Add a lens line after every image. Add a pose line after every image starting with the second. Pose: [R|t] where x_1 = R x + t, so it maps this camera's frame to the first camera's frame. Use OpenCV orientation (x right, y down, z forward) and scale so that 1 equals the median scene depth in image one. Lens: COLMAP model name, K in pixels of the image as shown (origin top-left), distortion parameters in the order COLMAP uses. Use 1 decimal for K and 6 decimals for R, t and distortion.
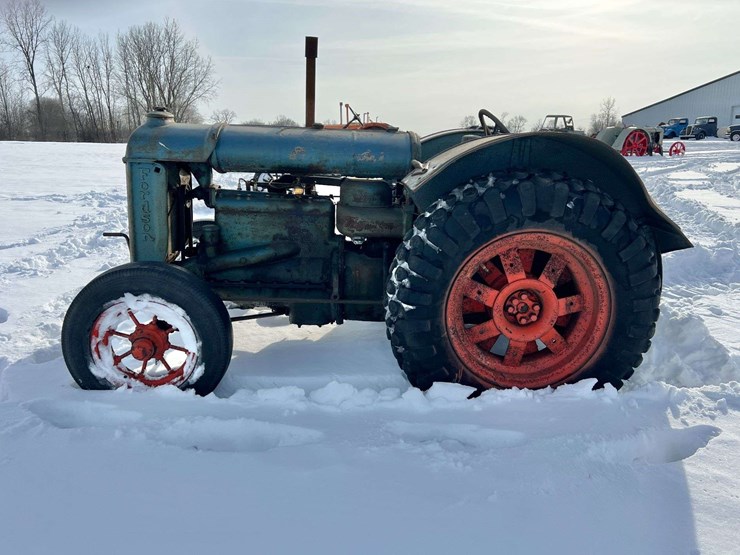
lens RADIAL K [[581.9, 0, 373.6], [0, 581.9, 272.6], [0, 0, 1]] dist [0.036152, -0.029551]
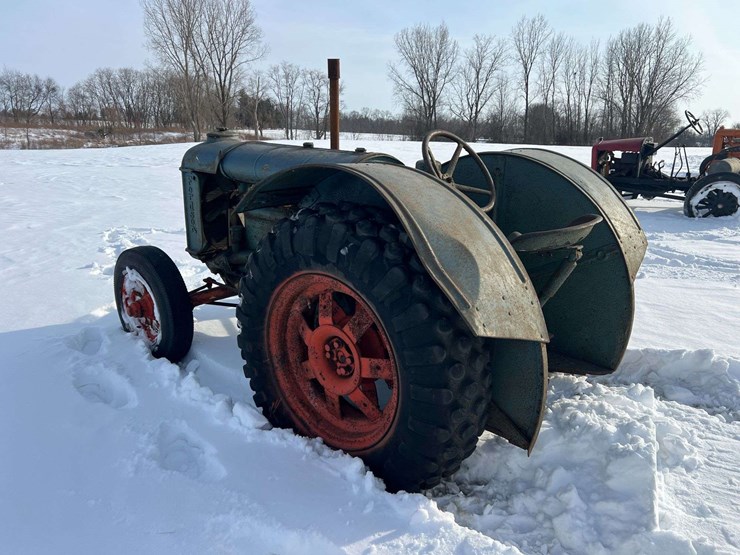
lens RADIAL K [[556.3, 0, 380.8], [0, 556.3, 289.2], [0, 0, 1]] dist [0.039131, -0.036073]
pose [[0.724412, 0.191923, -0.662112, 0.723519], [-0.168613, 0.980620, 0.099768, -0.117658], [0.668428, 0.039367, 0.742734, 0.342803]]
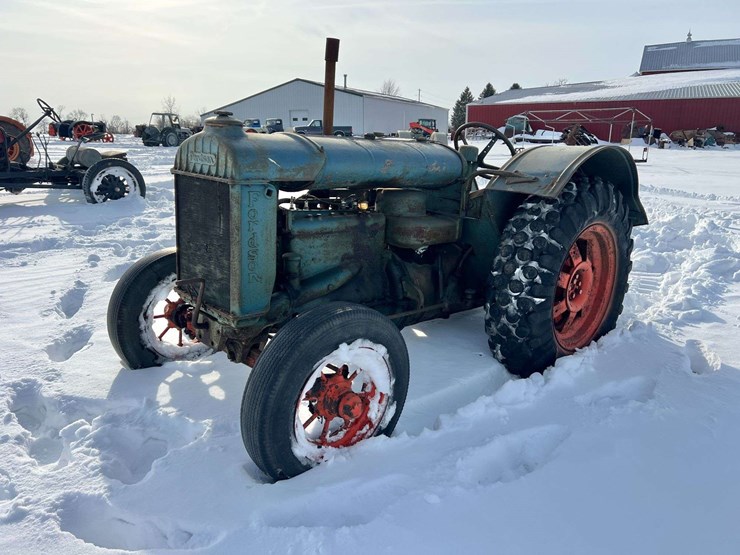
lens RADIAL K [[556.3, 0, 370.7], [0, 556.3, 278.3], [0, 0, 1]] dist [0.039131, -0.036073]
pose [[0.765822, -0.153146, 0.624551, -0.703533], [0.137212, 0.987776, 0.073964, -0.088533], [-0.628244, 0.029053, 0.777474, 0.288890]]
